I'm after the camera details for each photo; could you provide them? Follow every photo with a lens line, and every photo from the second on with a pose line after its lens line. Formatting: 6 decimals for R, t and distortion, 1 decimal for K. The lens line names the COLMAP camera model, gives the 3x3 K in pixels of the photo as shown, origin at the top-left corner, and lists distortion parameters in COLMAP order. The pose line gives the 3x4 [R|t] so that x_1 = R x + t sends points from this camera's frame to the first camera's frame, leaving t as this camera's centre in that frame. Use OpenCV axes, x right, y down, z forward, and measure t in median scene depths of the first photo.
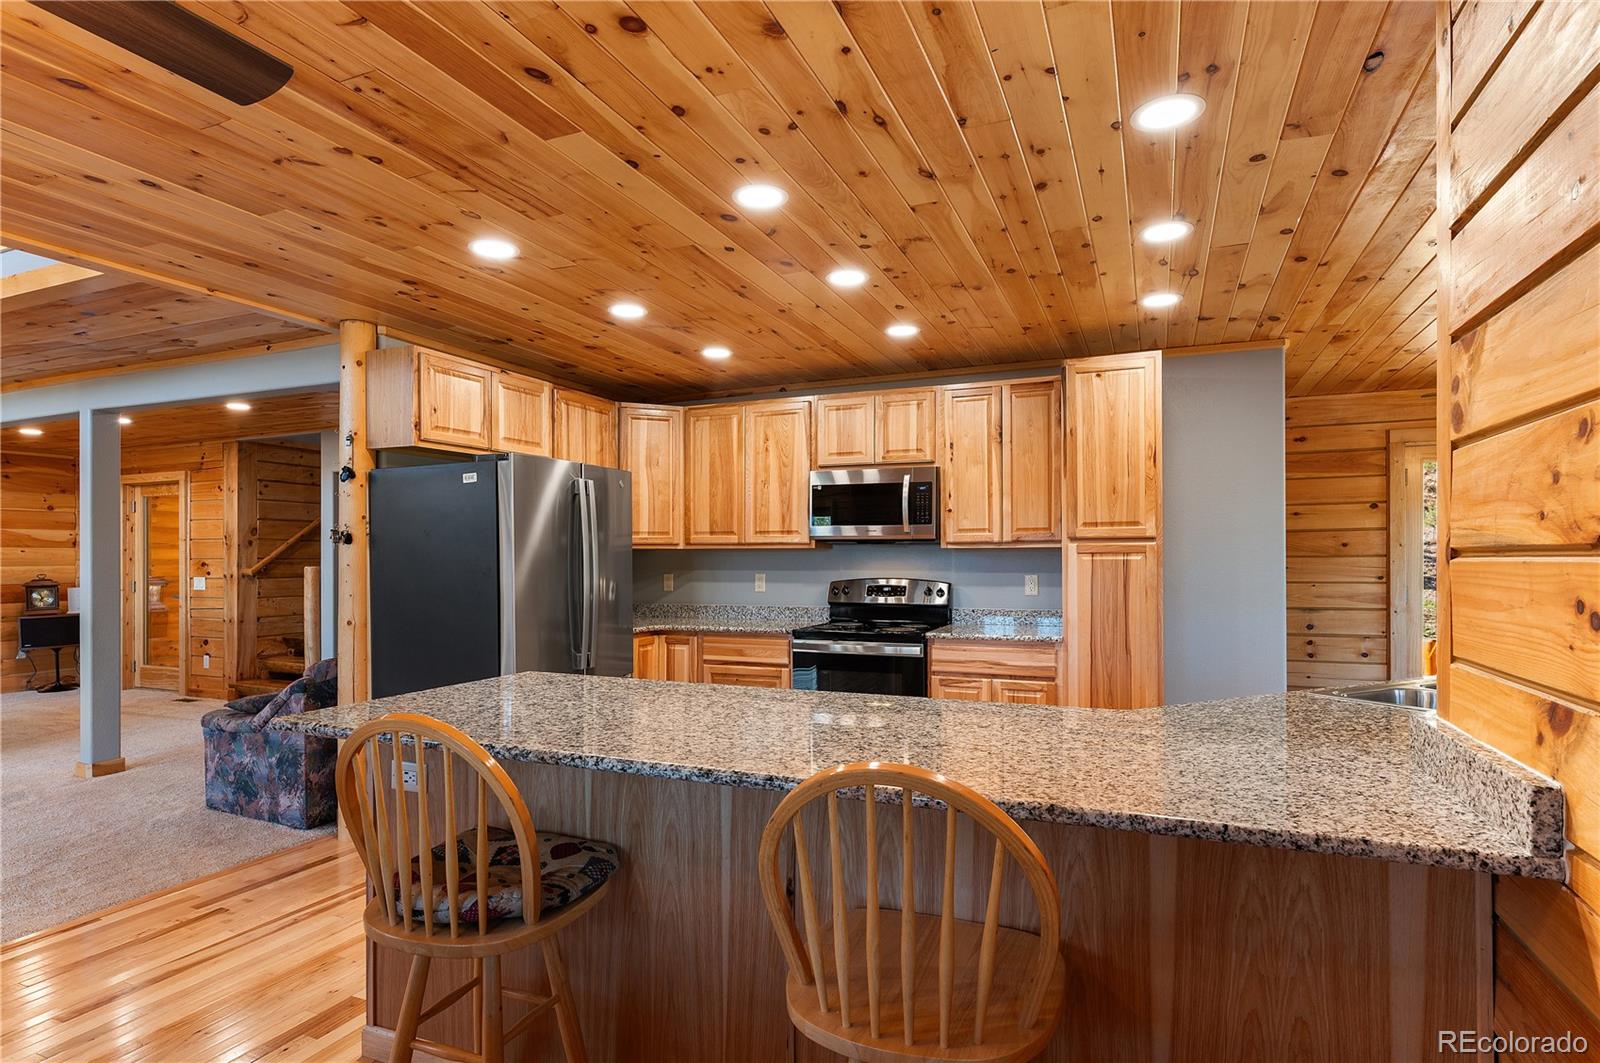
lens RADIAL K [[825.5, 0, 797.1], [0, 825.5, 557.8], [0, 0, 1]] dist [0.001005, 0.001095]
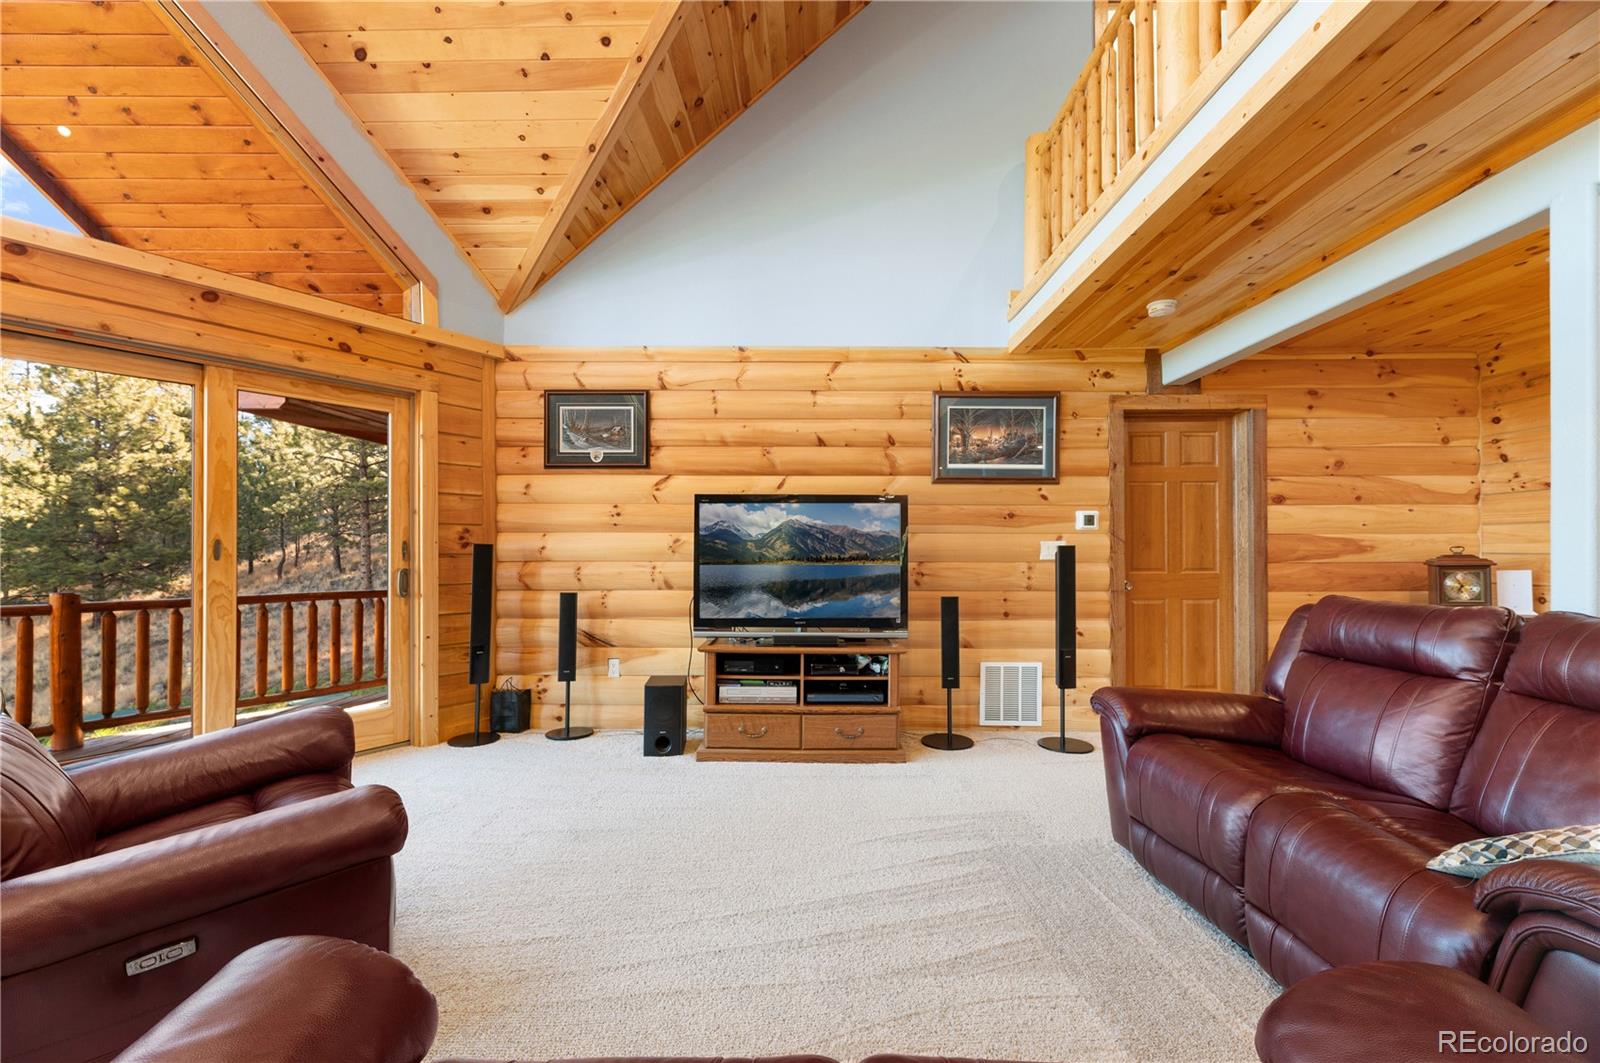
lens RADIAL K [[648.6, 0, 799.0], [0, 648.6, 539.4], [0, 0, 1]] dist [-0.000889, -0.000717]
pose [[0.384422, -0.000276, -0.923157, -1.166886], [-0.001684, 0.999998, -0.001000, 0.028528], [0.923156, 0.001939, 0.384421, 0.645996]]
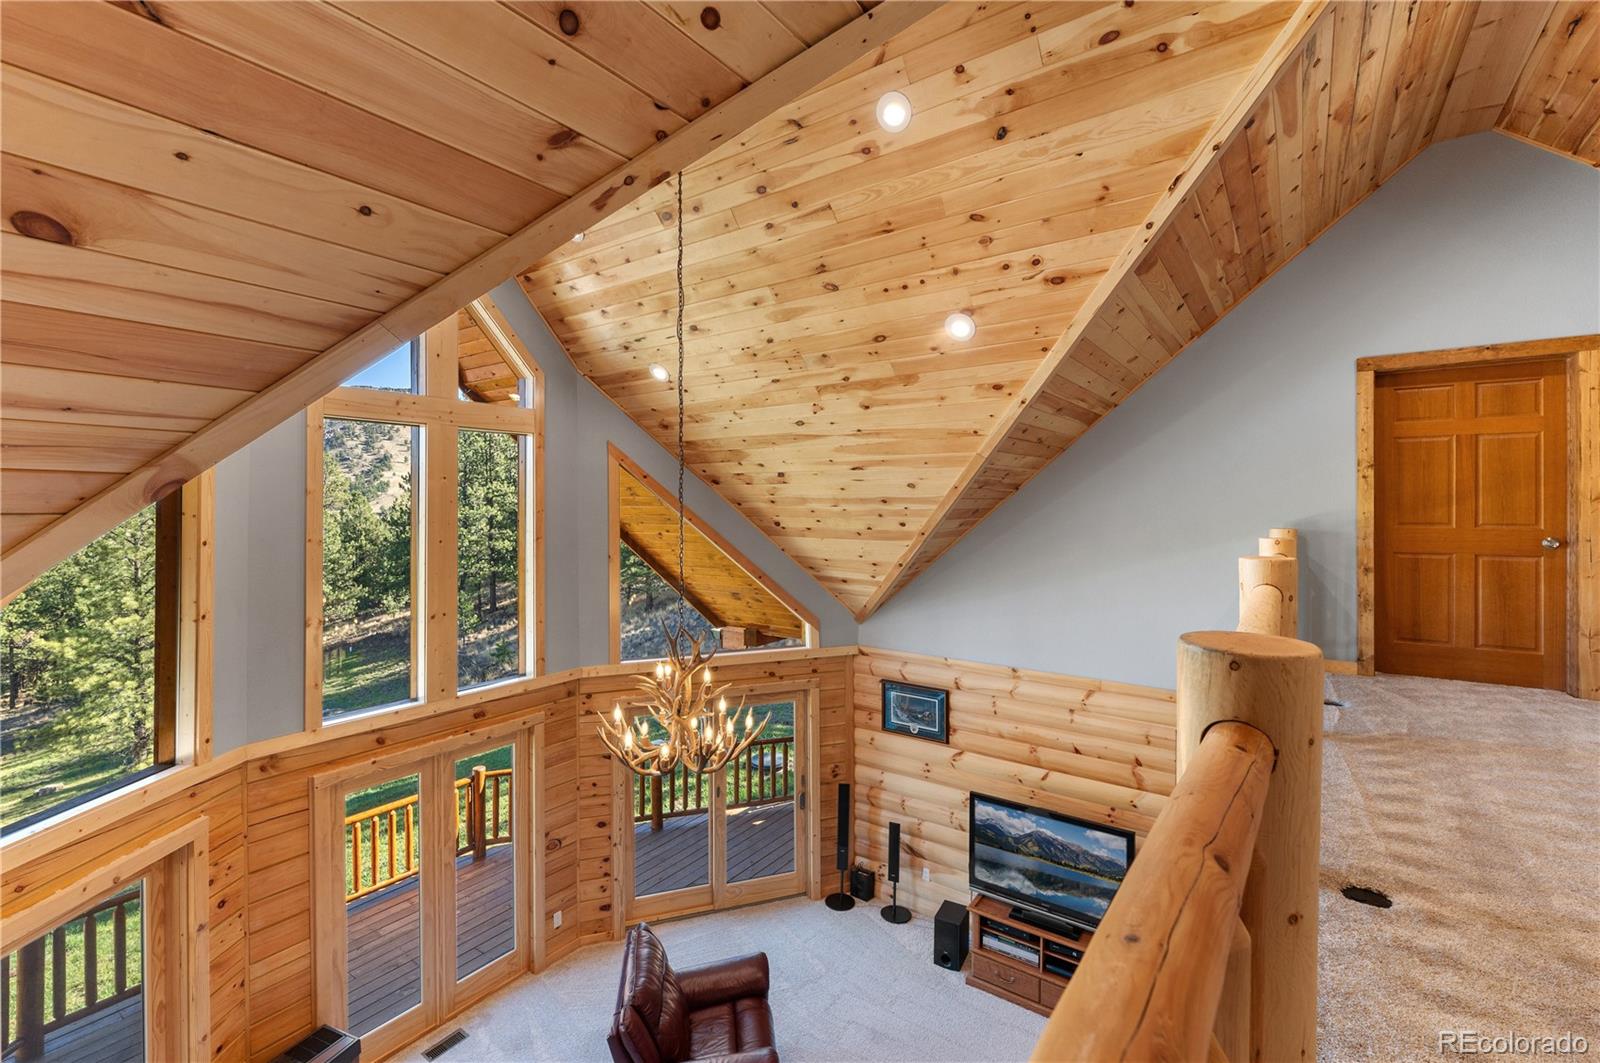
lens RADIAL K [[698.9, 0, 776.2], [0, 698.9, 519.1], [0, 0, 1]] dist [-0.006652, 0.000940]
pose [[-0.232315, 0.015528, -0.972517, -0.669113], [0.001227, 0.999876, 0.015671, -0.542725], [0.972640, 0.002447, -0.232306, 0.790222]]
